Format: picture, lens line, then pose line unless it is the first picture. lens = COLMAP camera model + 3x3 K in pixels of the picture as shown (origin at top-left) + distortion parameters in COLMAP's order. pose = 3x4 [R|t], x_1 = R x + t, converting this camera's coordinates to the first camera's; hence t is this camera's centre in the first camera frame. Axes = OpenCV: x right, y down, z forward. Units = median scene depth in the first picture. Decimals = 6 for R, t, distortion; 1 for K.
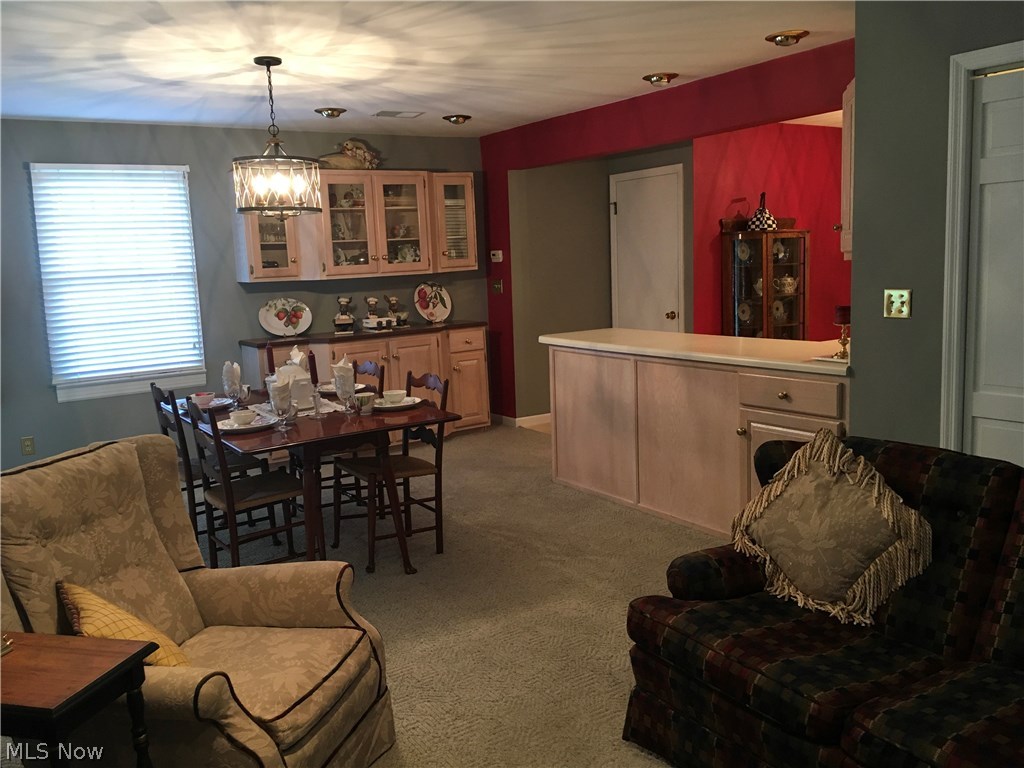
lens RADIAL K [[878.0, 0, 510.9], [0, 878.0, 384.1], [0, 0, 1]] dist [0.066090, -0.067858]
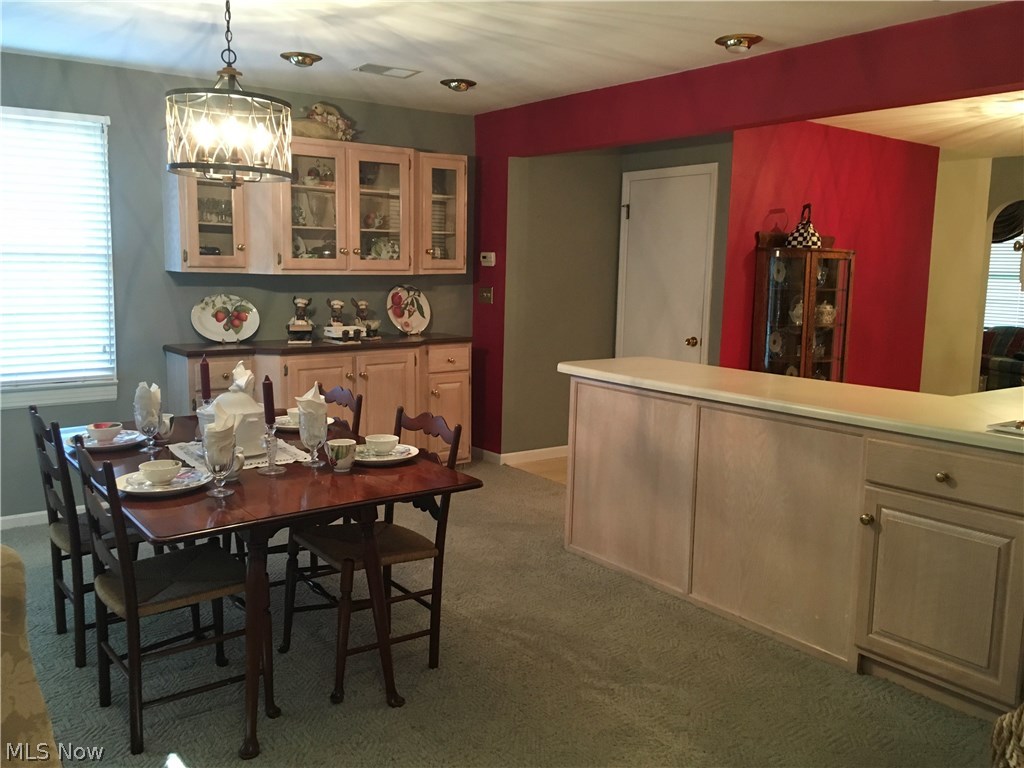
lens RADIAL K [[878.0, 0, 512.2], [0, 878.0, 383.6], [0, 0, 1]] dist [0.066090, -0.067858]
pose [[0.995867, 0.052158, 0.074348, -0.064516], [-0.051440, 0.998609, -0.011543, -0.024976], [-0.074847, 0.007671, 0.997166, 0.220304]]
